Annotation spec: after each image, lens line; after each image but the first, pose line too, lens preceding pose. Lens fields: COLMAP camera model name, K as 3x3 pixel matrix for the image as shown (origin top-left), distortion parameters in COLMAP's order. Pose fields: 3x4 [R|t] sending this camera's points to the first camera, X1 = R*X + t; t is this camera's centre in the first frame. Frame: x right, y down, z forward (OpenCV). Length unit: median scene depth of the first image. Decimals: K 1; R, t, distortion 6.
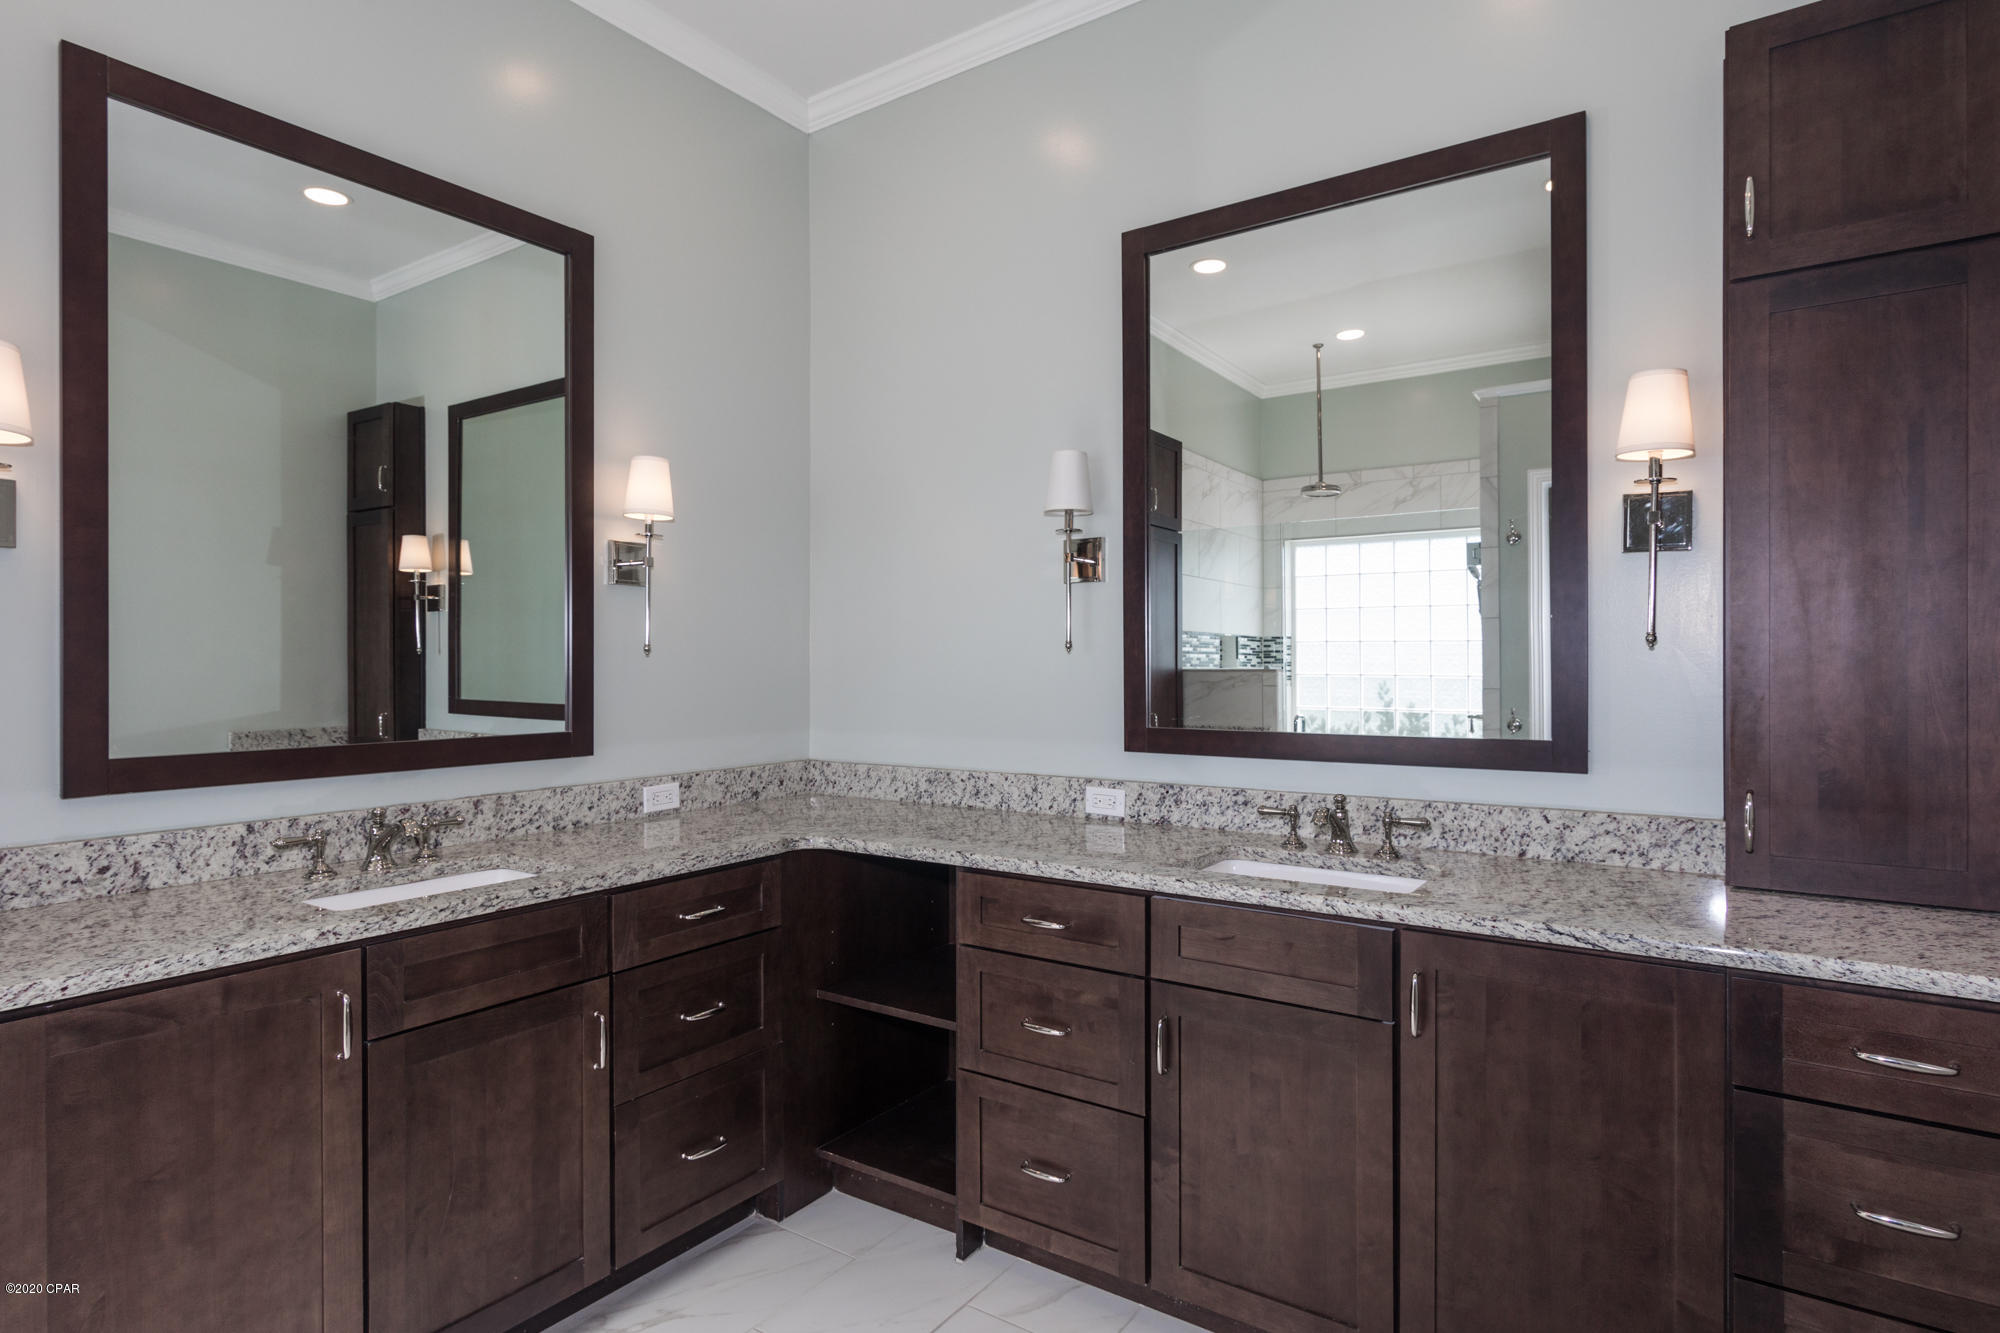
lens RADIAL K [[1046.8, 0, 1001.4], [0, 1046.8, 662.6], [0, 0, 1]] dist [-0.018838, -0.000501]
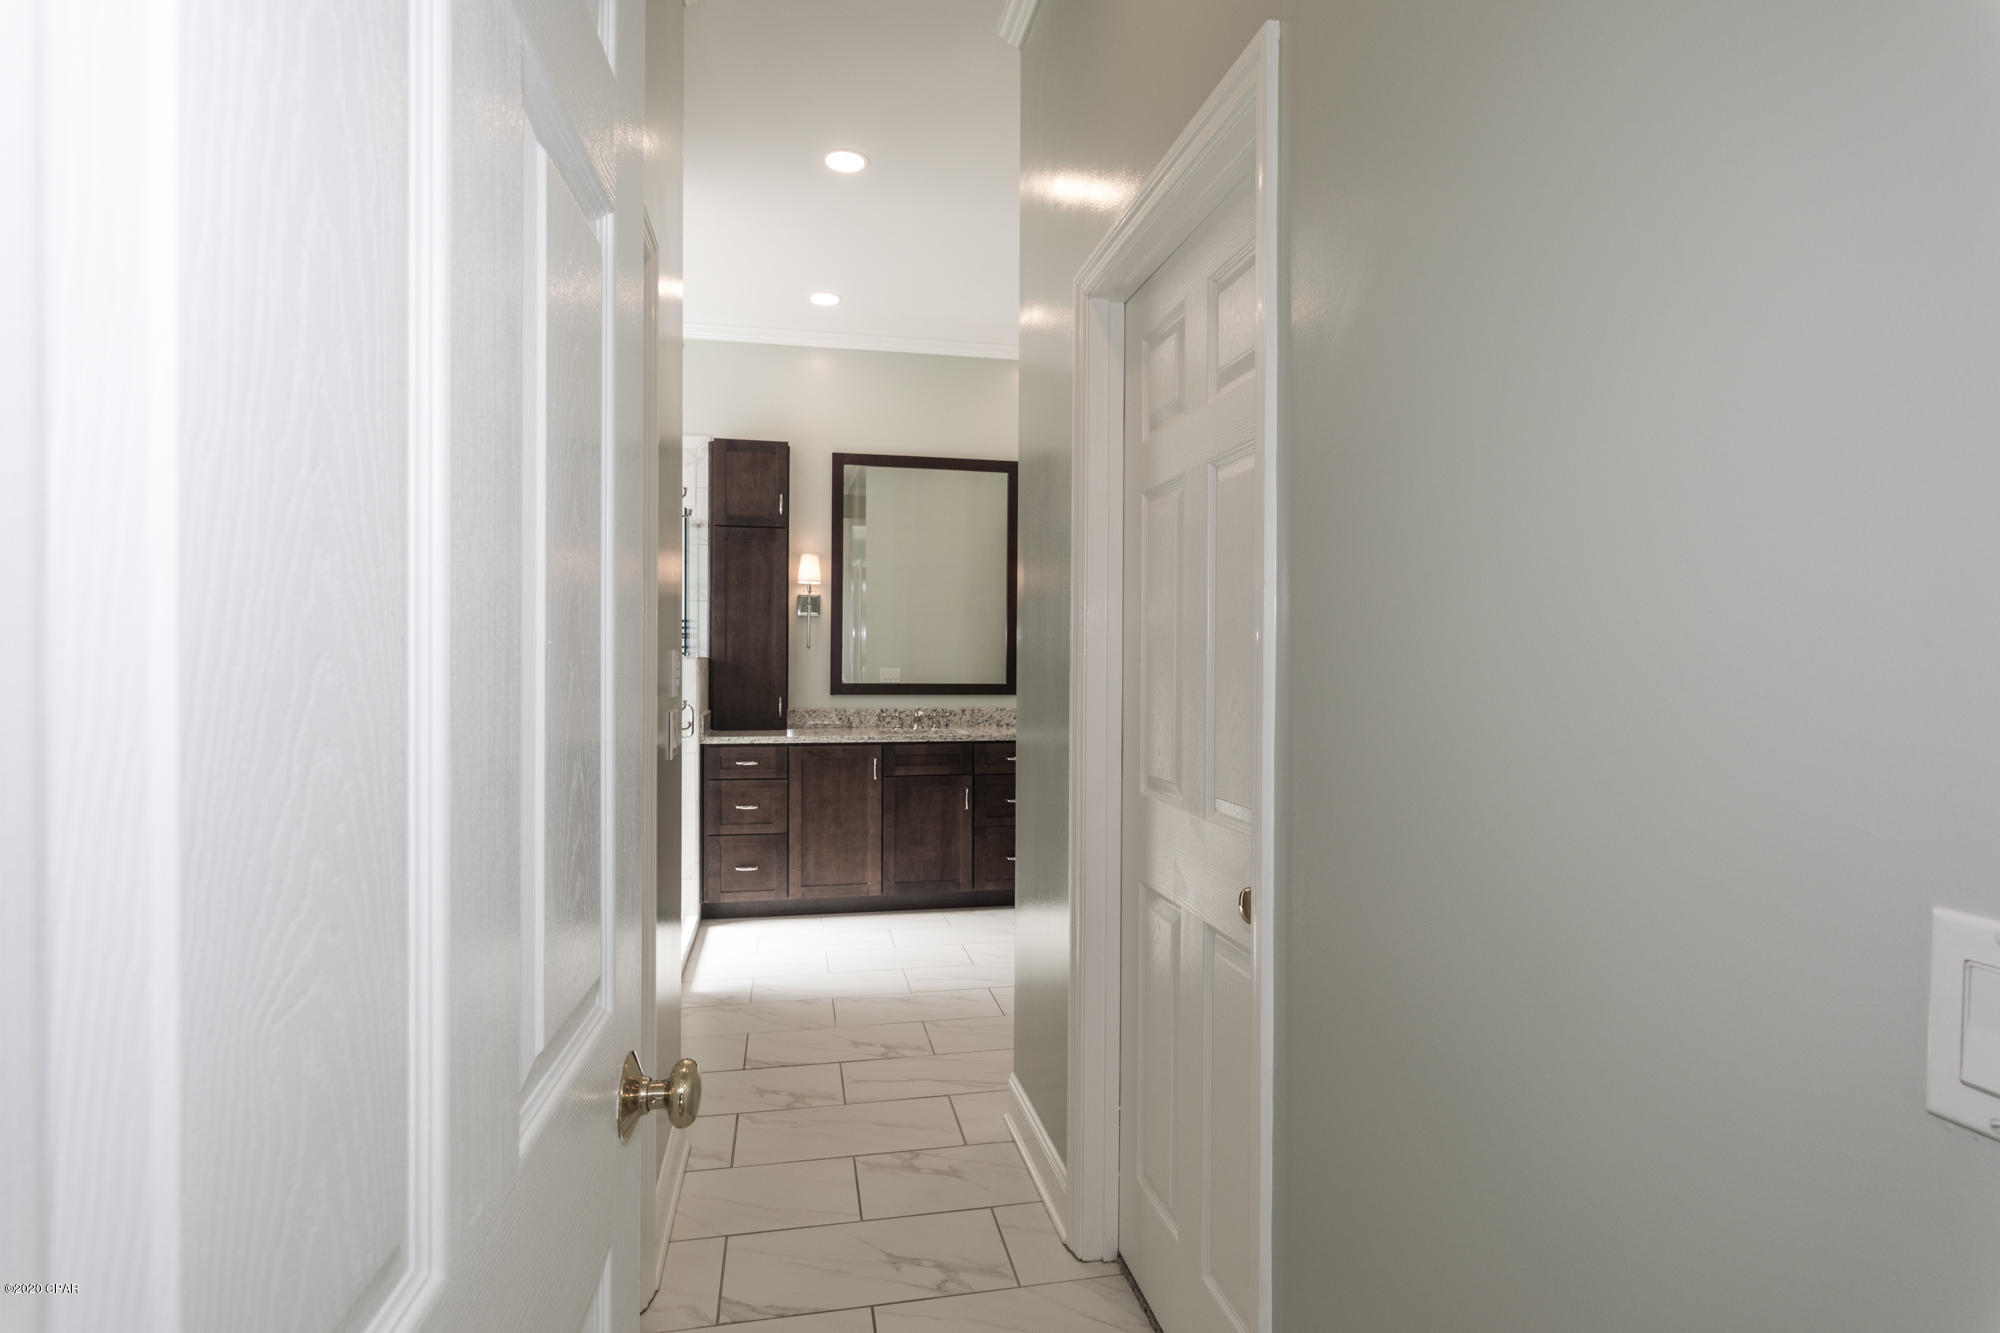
lens RADIAL K [[994.2, 0, 996.1], [0, 994.2, 665.8], [0, 0, 1]] dist [-0.000304, -0.000564]
pose [[0.717826, 0.020511, -0.695921, 1.521150], [-0.010089, 0.999767, 0.019059, -0.020244], [0.696150, -0.006659, 0.717866, -0.803327]]
